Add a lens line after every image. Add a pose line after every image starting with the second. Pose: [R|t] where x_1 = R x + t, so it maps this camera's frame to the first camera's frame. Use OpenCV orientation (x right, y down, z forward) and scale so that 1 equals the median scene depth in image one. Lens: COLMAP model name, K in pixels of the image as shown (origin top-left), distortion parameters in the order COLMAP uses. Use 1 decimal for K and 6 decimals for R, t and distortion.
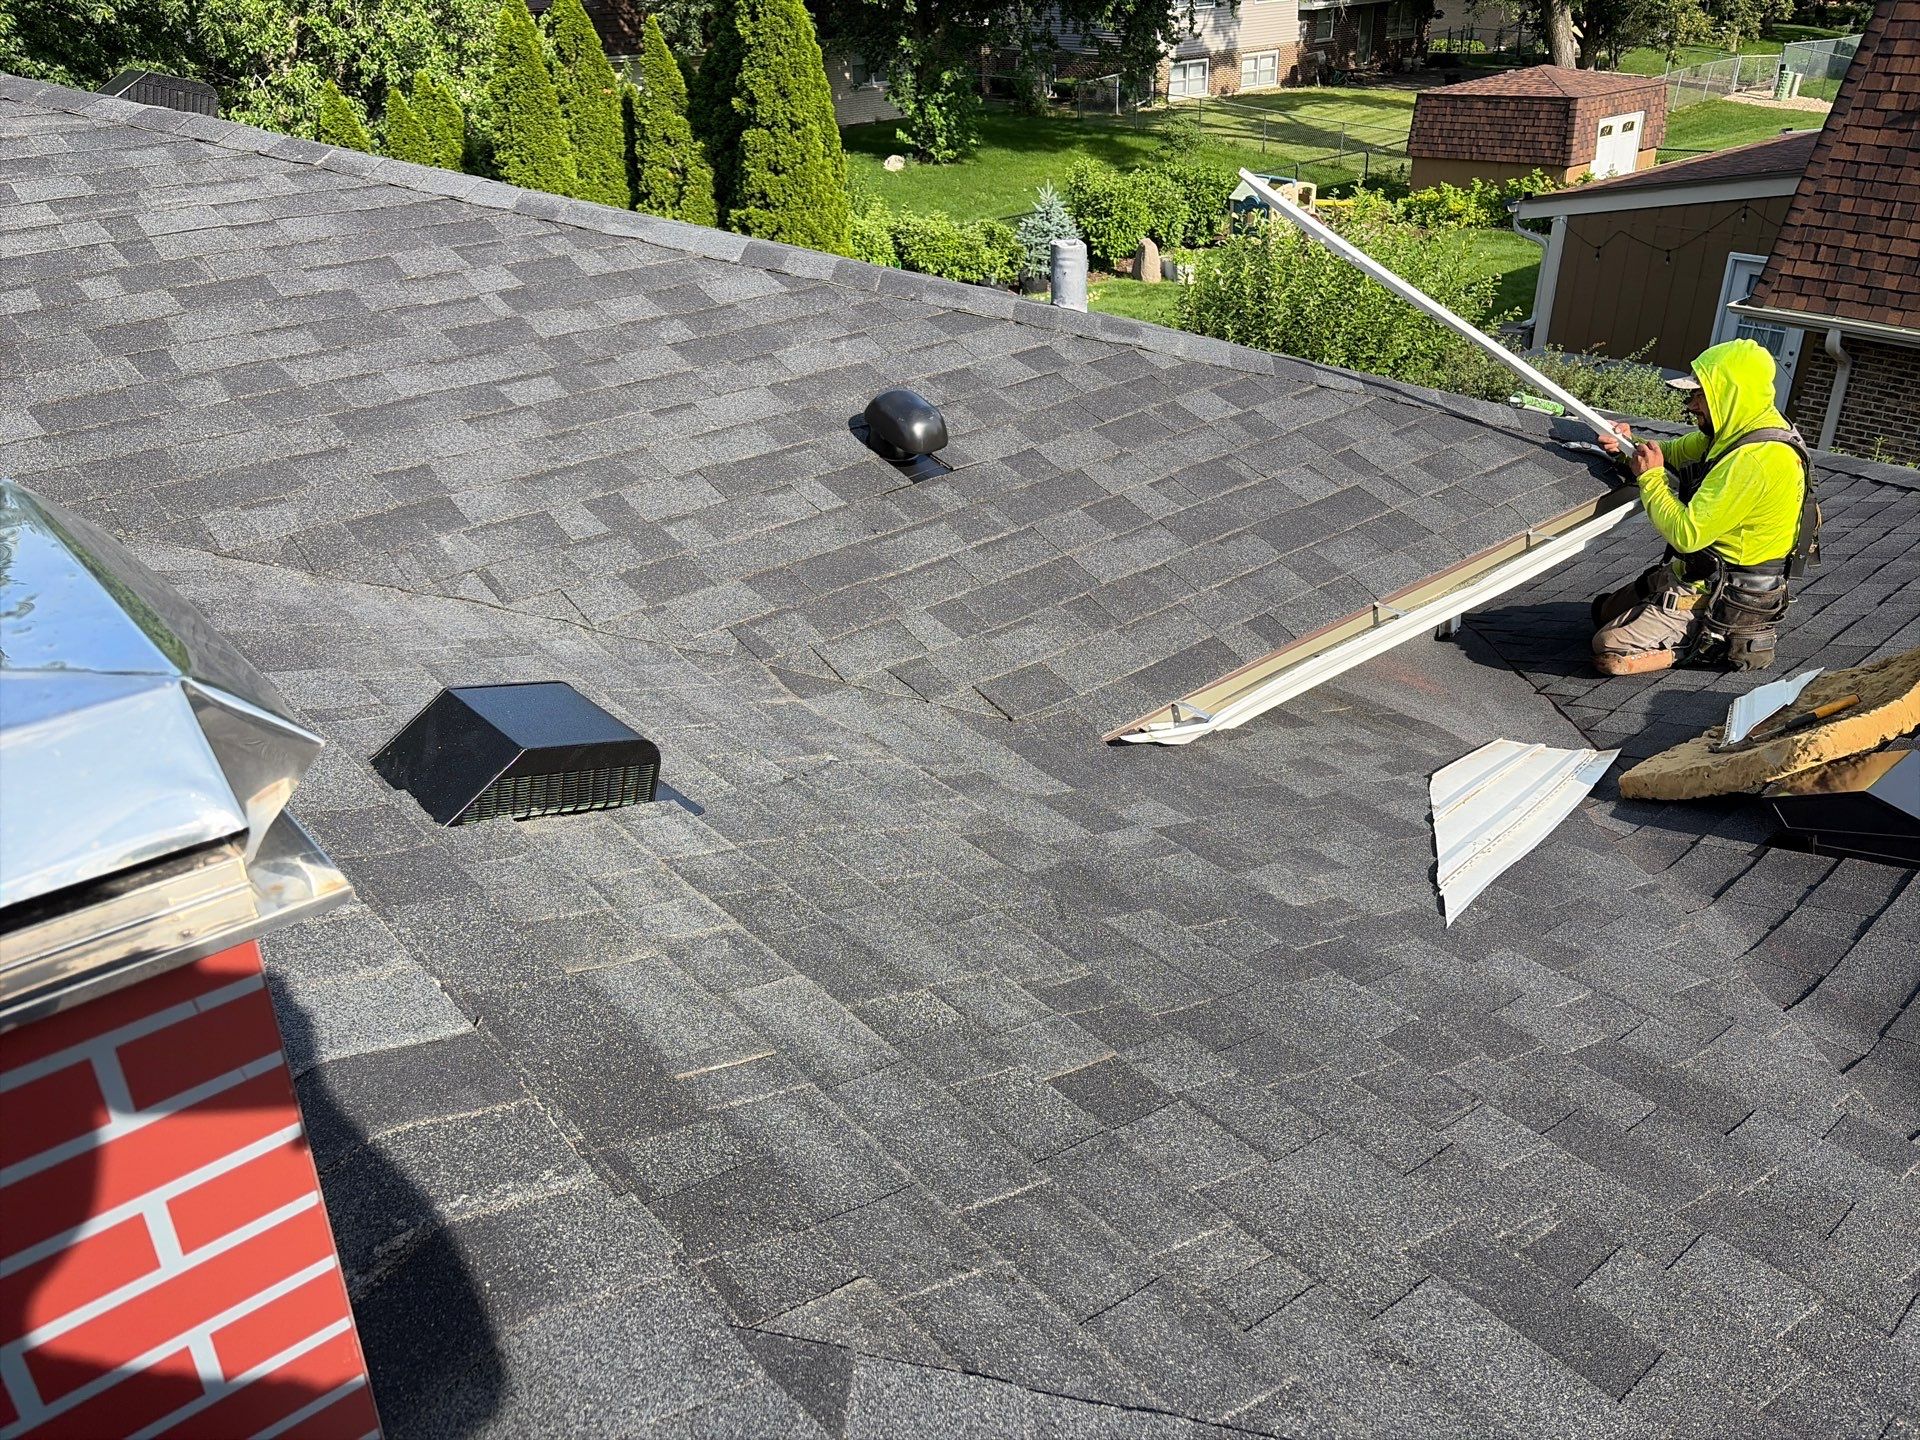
lens RADIAL K [[1442.4, 0, 953.9], [0, 1442.4, 702.7], [0, 0, 1]] dist [0.062940, -0.082012]
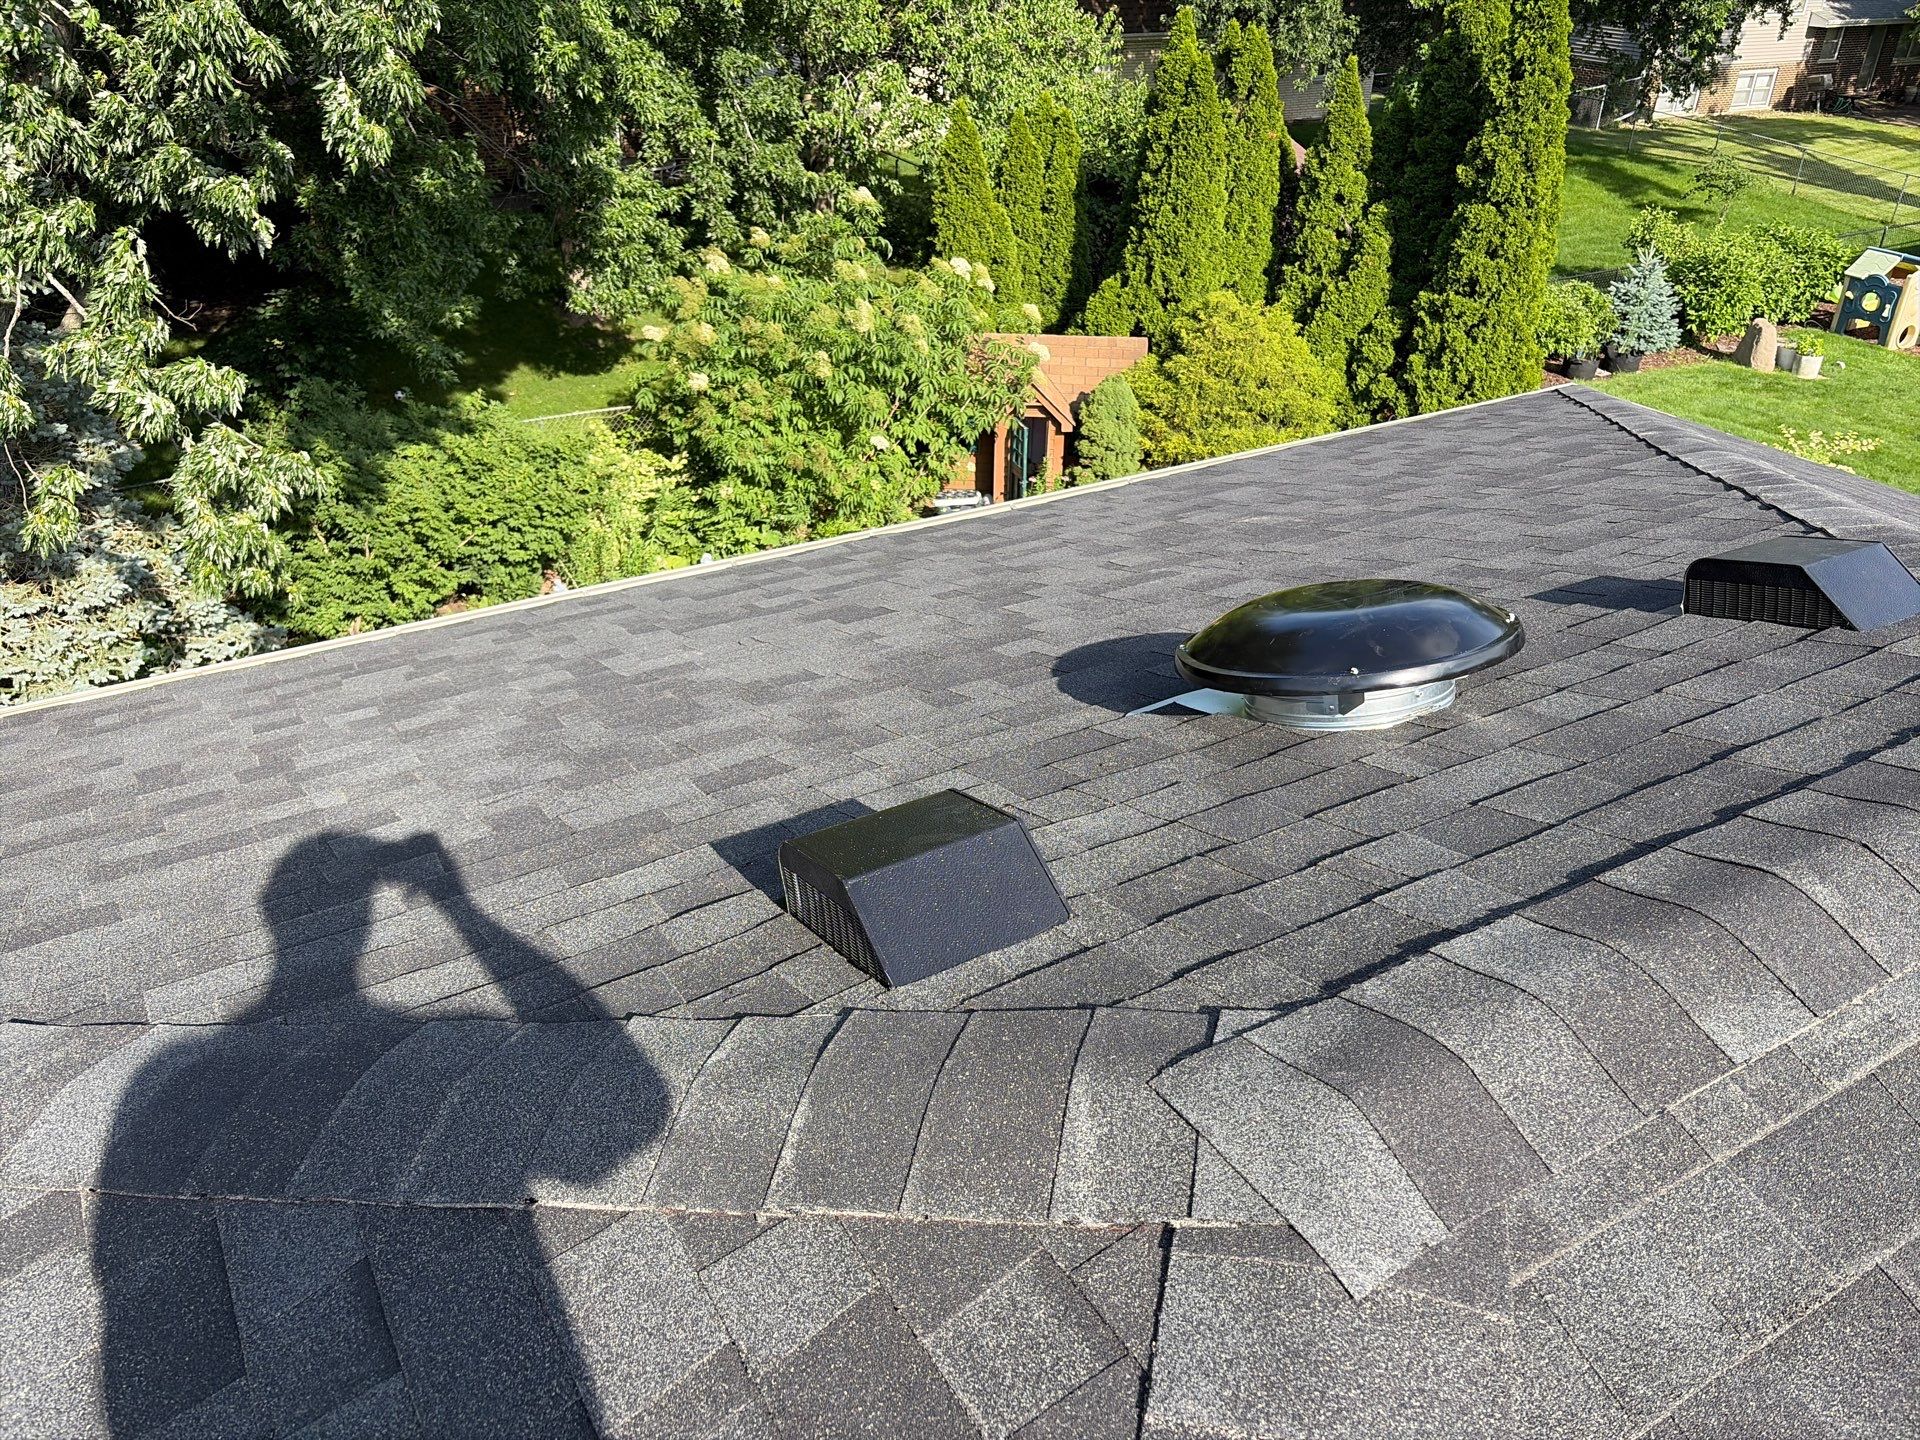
lens RADIAL K [[1435.9, 0, 979.7], [0, 1435.9, 708.3], [0, 0, 1]] dist [0.049306, -0.046598]
pose [[0.985781, 0.126756, -0.110311, -0.294716], [-0.122270, 0.991405, 0.046550, -0.106719], [0.115263, -0.032400, 0.992806, 0.117769]]
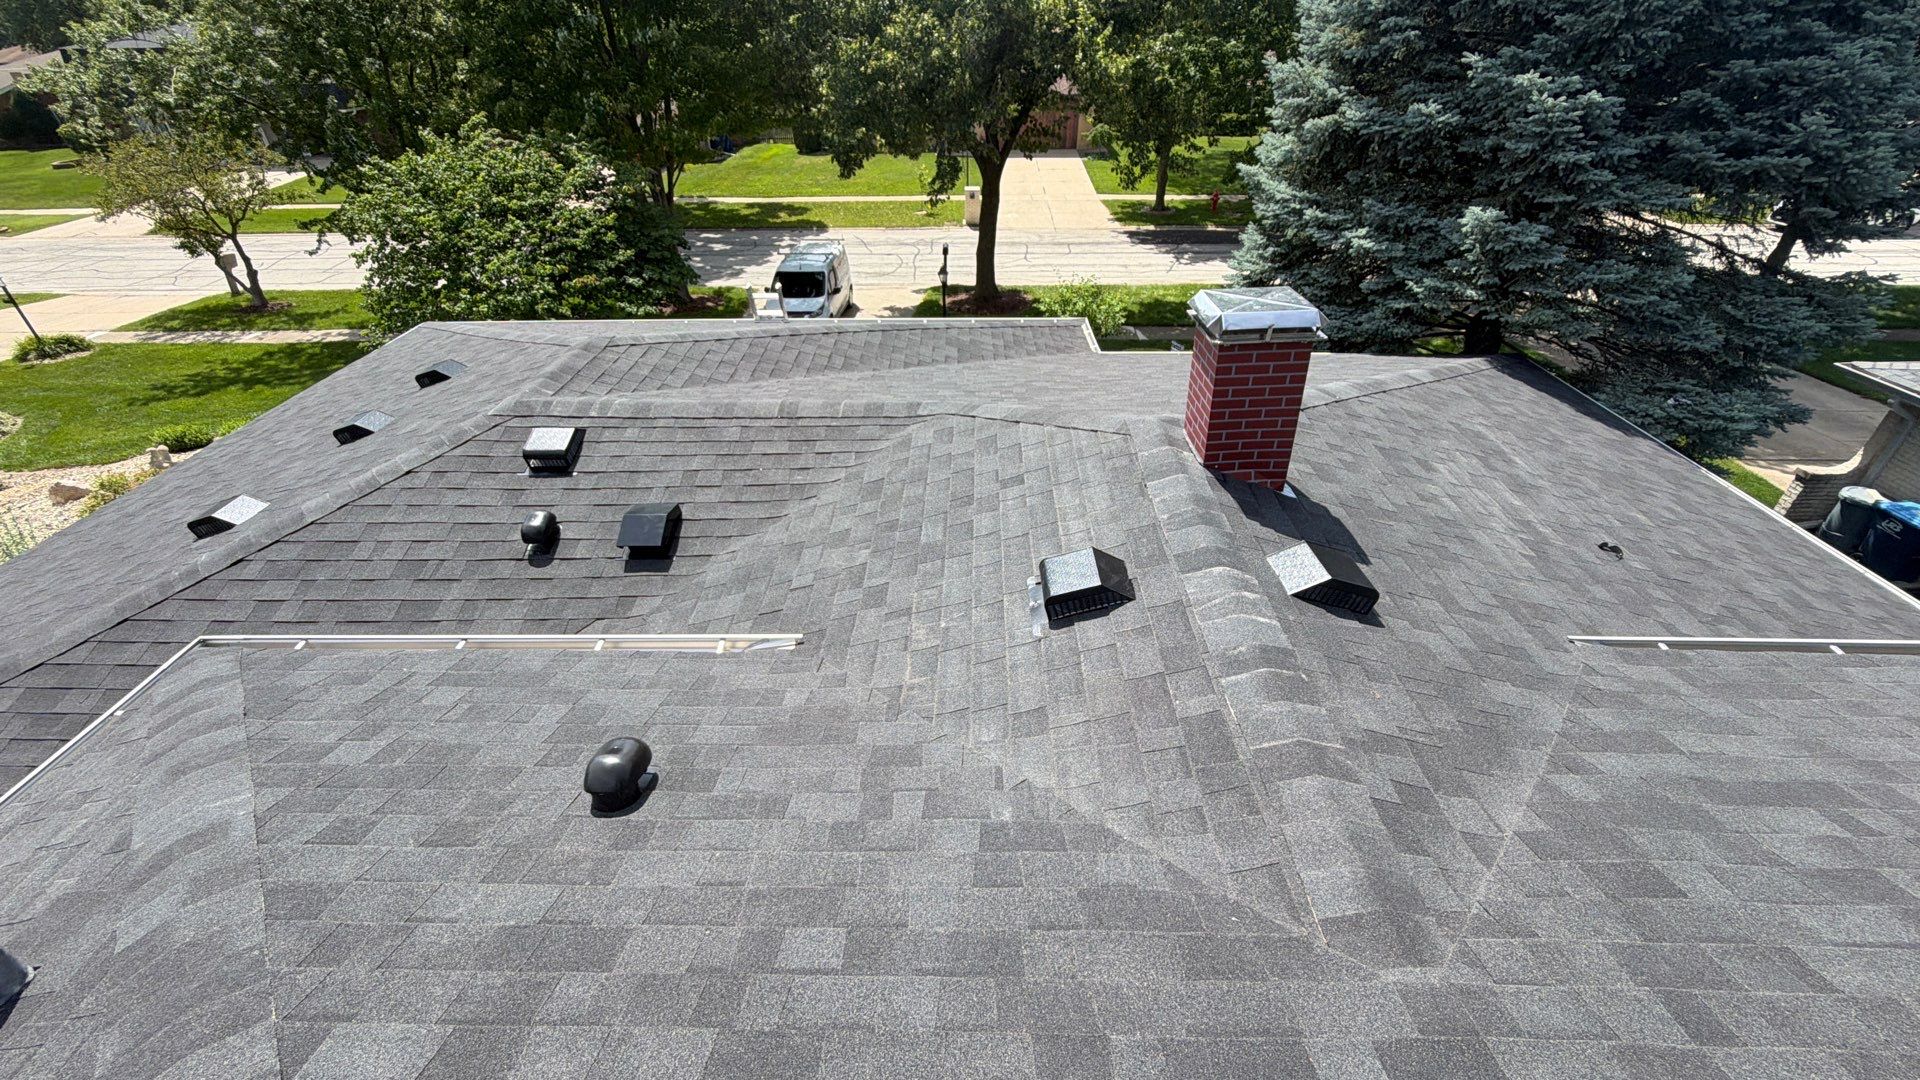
lens RADIAL K [[797.7, 0, 960.0], [0, 797.7, 540.0], [0, 0, 1]] dist [-0.002640, 0.000141]
pose [[-0.744063, -0.335485, 0.577771, -0.117214], [0.345676, 0.546727, 0.762626, -0.145322], [-0.571732, 0.767163, -0.290830, 0.185988]]
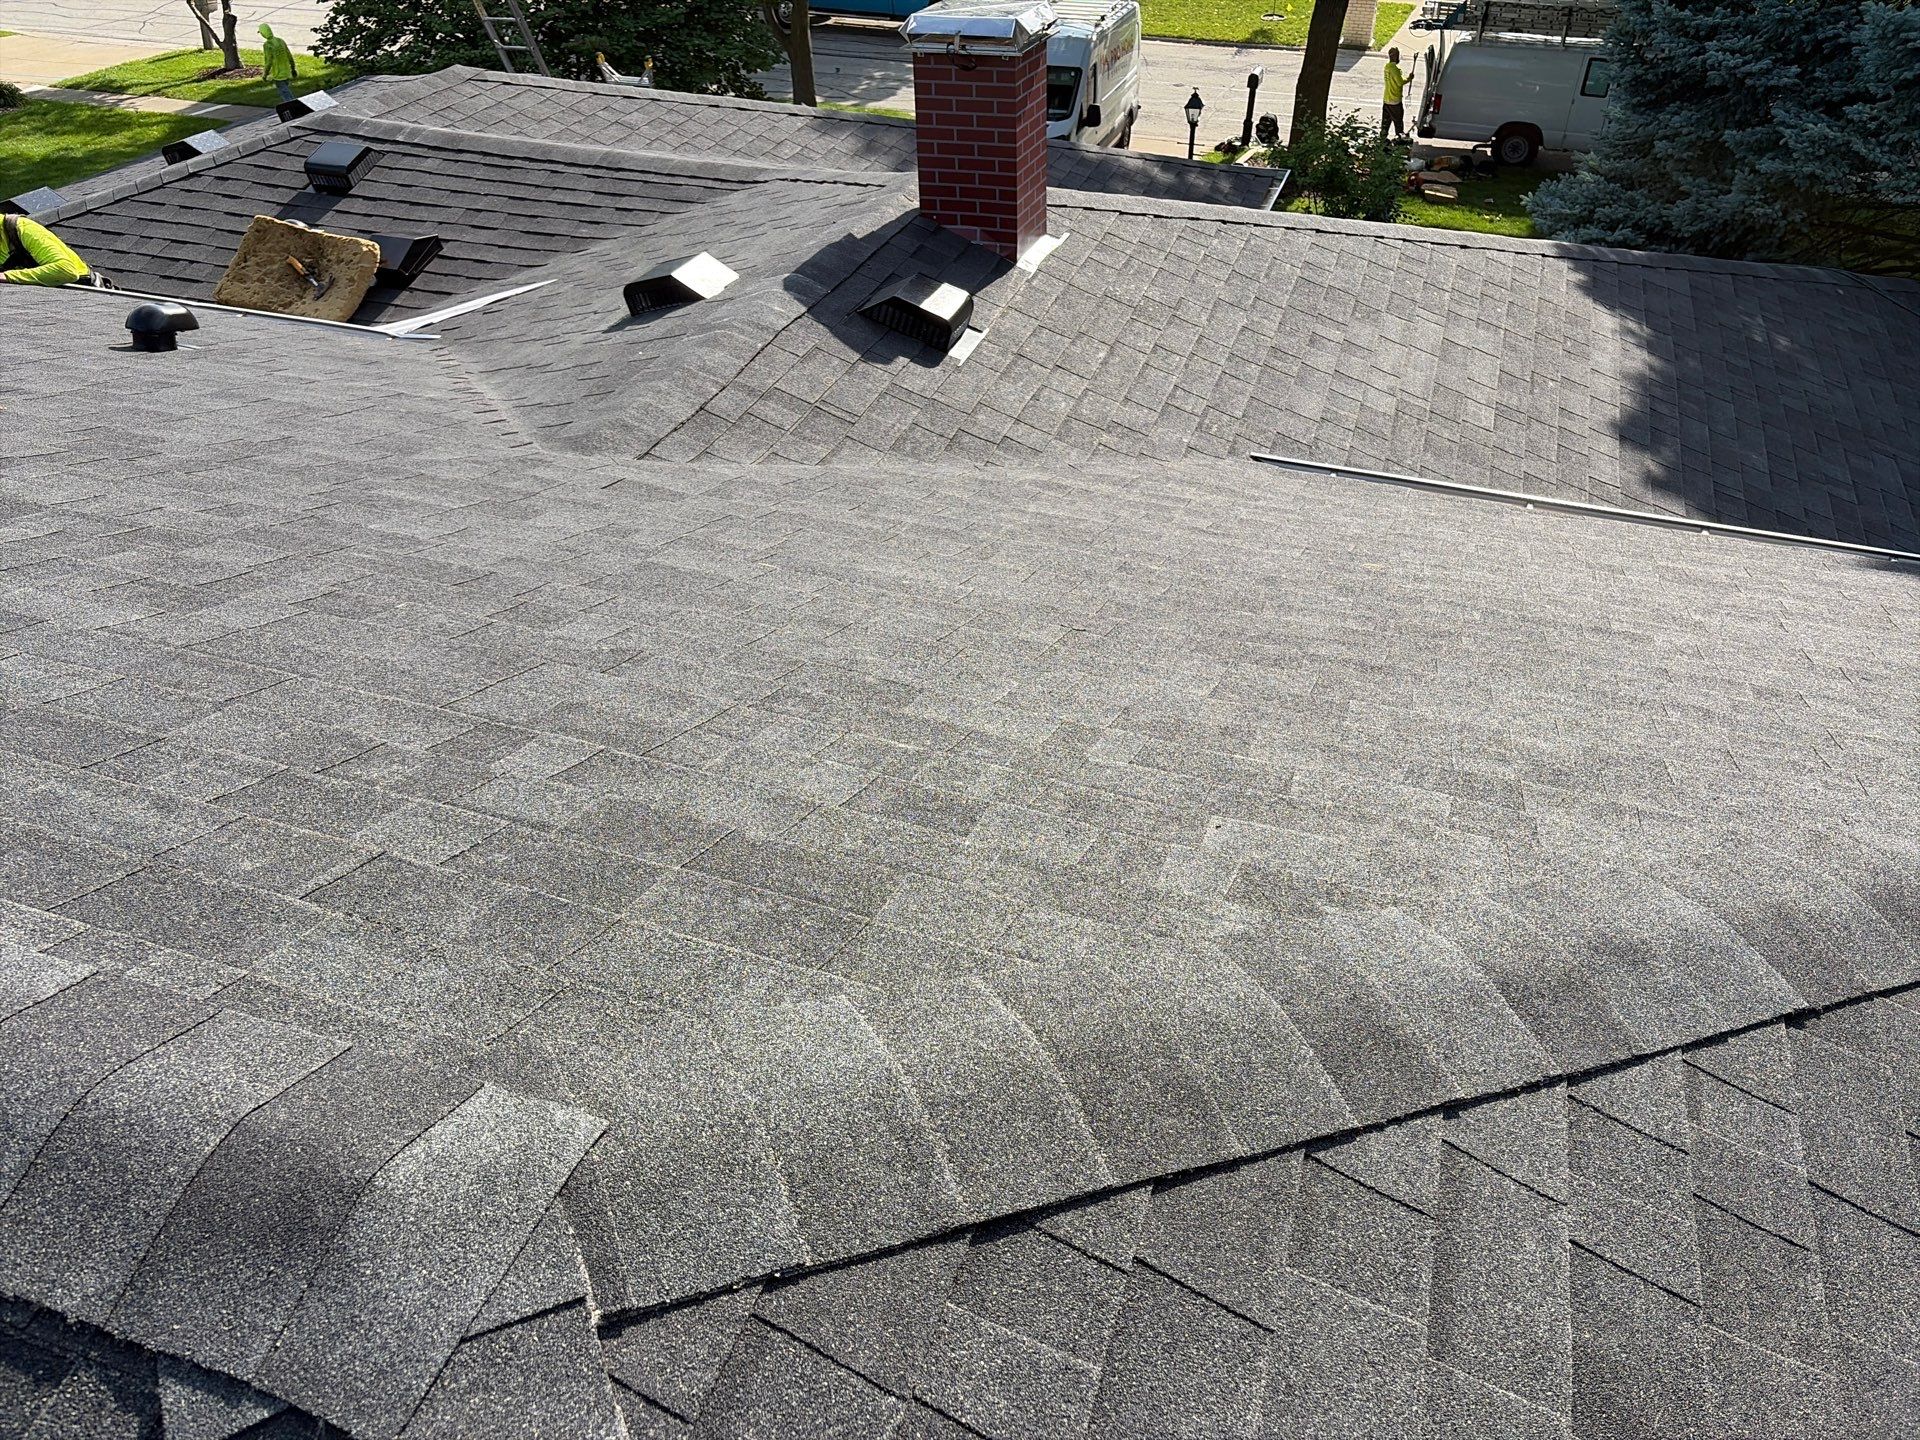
lens RADIAL K [[1451.5, 0, 977.9], [0, 1451.5, 718.1], [0, 0, 1]] dist [0.044382, -0.053350]
pose [[-0.508745, -0.484856, 0.711402, -0.328406], [0.415993, 0.585017, 0.696207, -0.128682], [-0.753743, 0.650131, -0.095927, 0.167131]]
